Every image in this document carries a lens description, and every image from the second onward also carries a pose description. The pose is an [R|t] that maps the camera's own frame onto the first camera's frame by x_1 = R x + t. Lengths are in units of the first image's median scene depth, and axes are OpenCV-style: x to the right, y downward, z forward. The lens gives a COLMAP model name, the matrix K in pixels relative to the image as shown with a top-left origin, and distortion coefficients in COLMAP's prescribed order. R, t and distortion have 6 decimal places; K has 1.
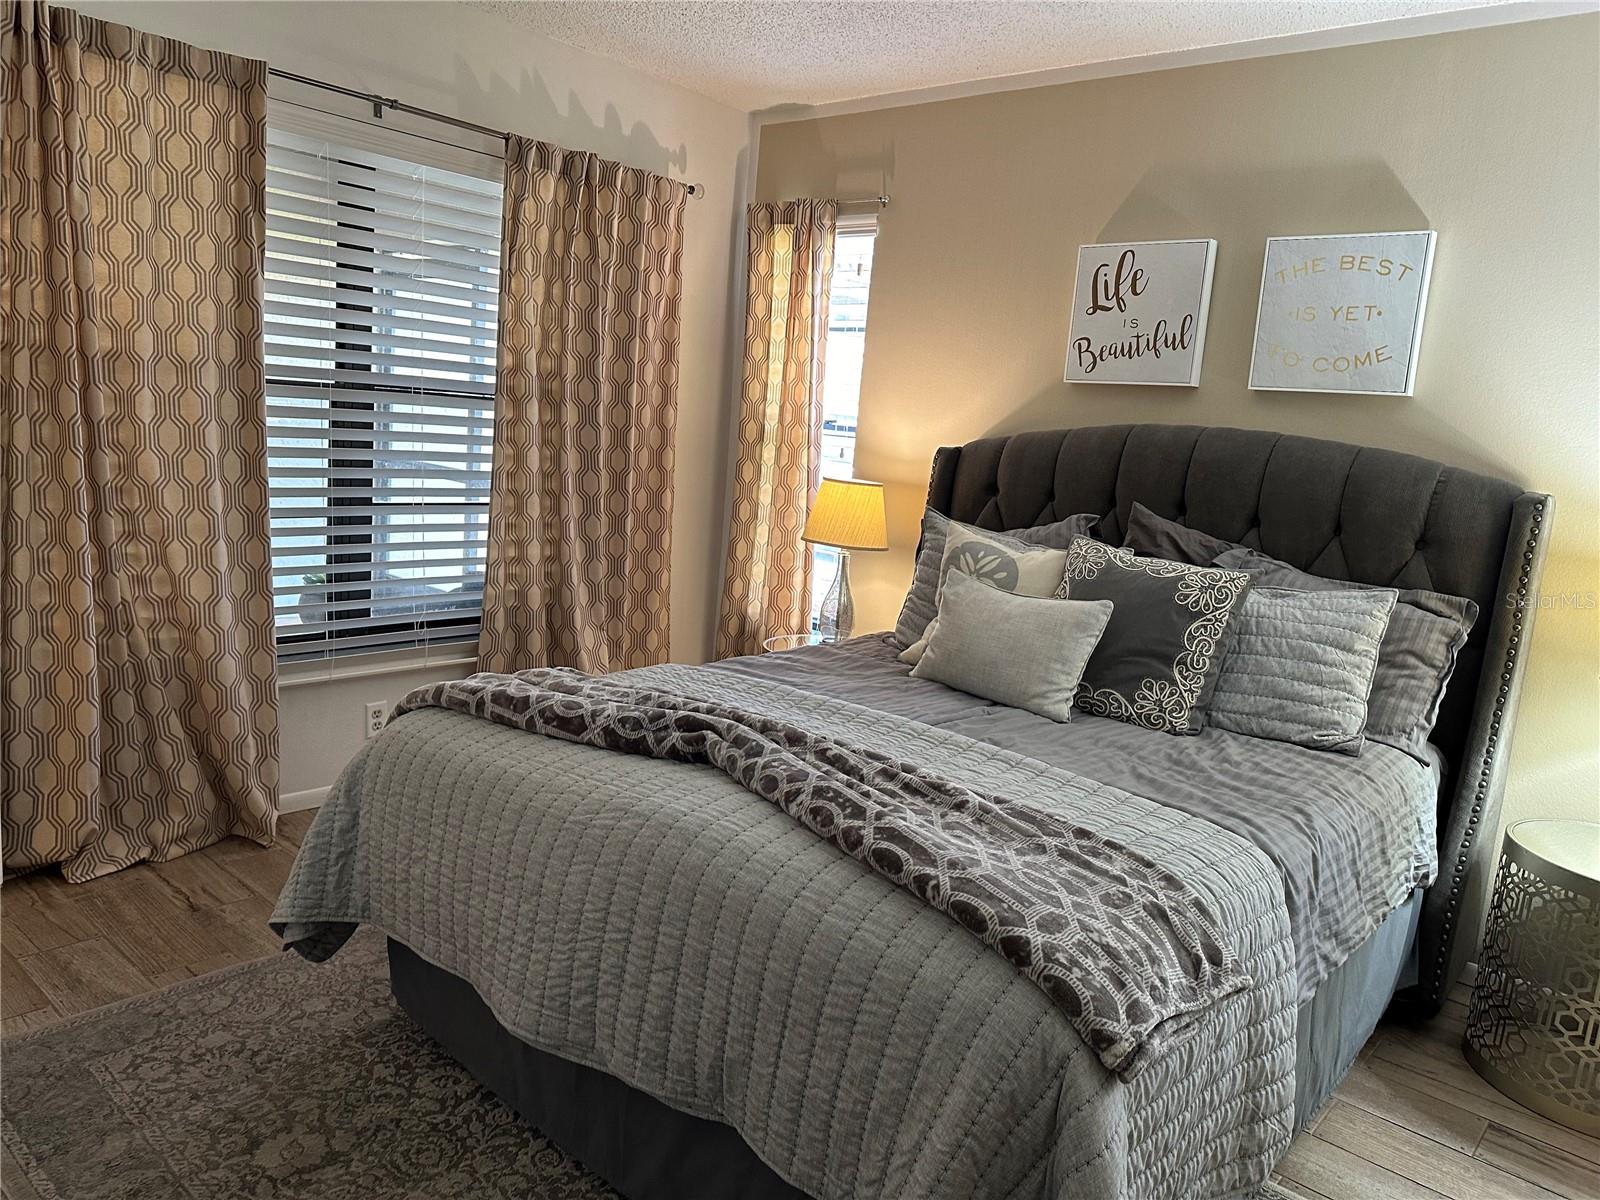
lens RADIAL K [[1125.4, 0, 800.0], [0, 1125.4, 600.0], [0, 0, 1]] dist [-0.067209, 0.001538]
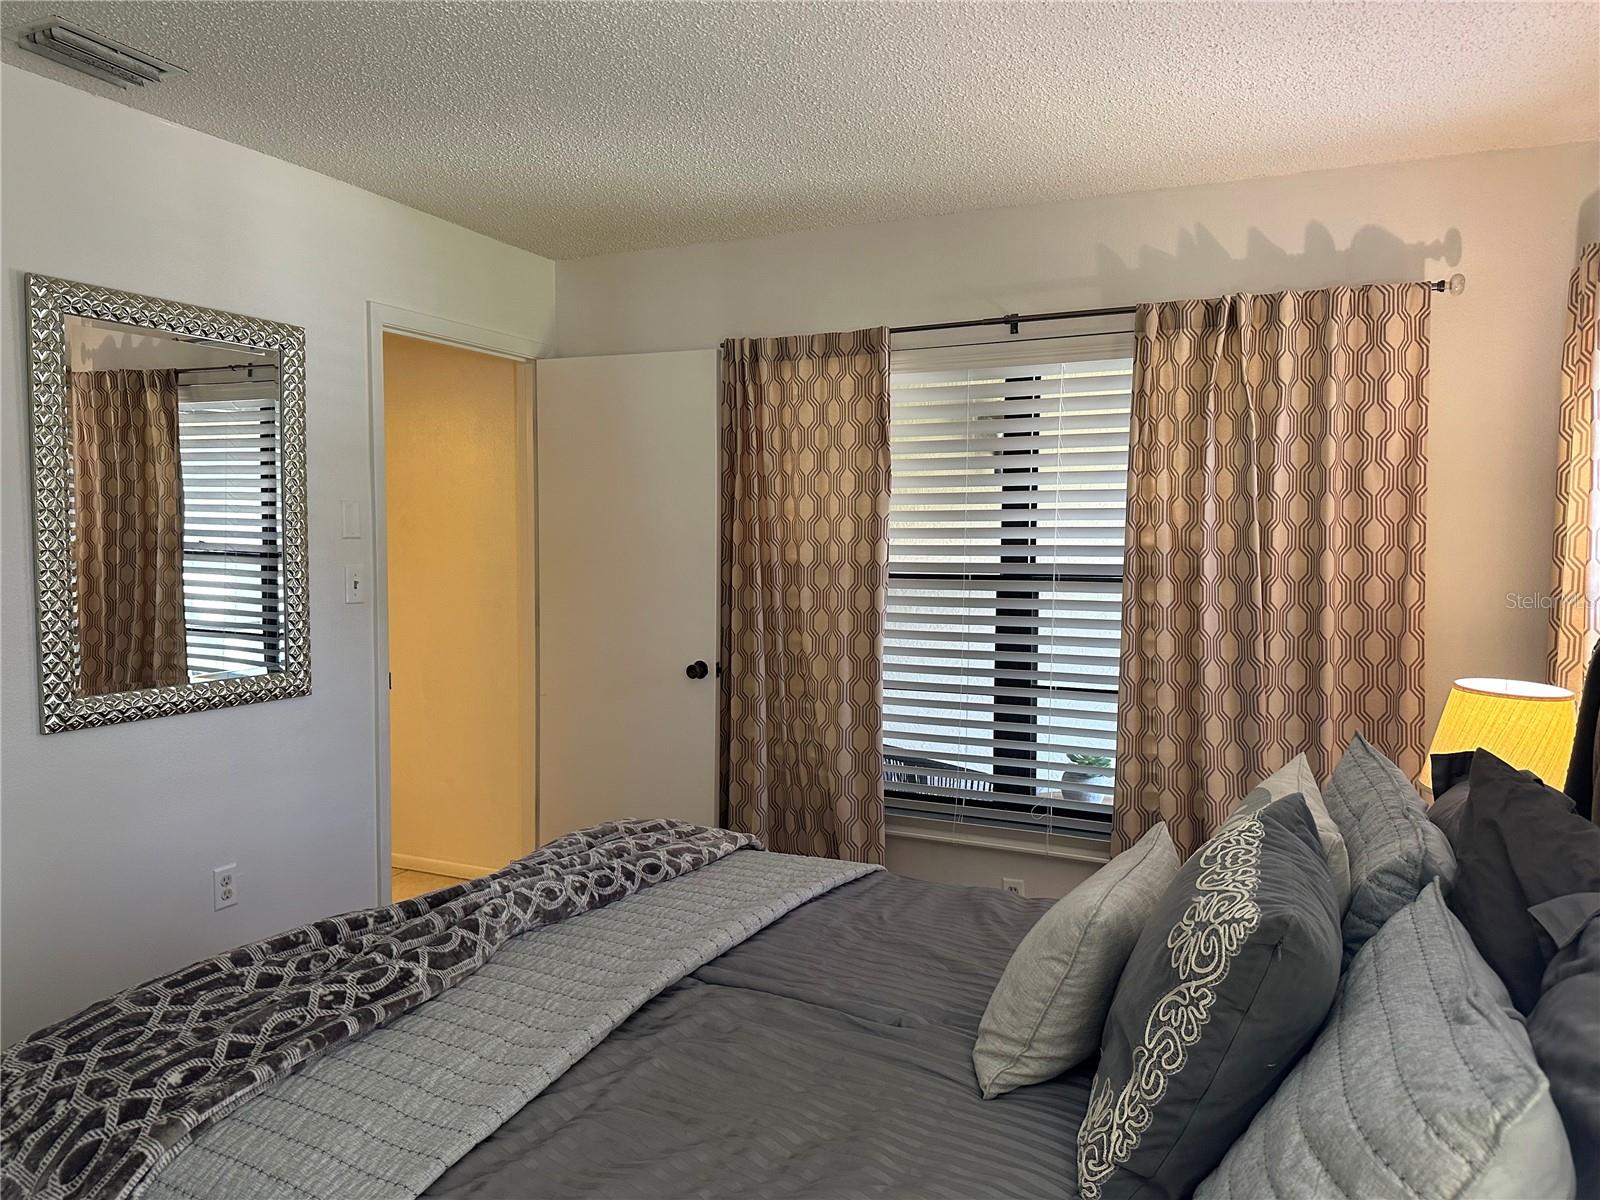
lens RADIAL K [[1023.6, 0, 800.0], [0, 1023.6, 600.0], [0, 0, 1]] dist [0.044897, -0.117582]
pose [[0.263245, -0.051001, -0.963380, 0.506854], [-0.141492, 0.985762, -0.090848, -0.048145], [0.954297, 0.160226, 0.252281, 0.541251]]
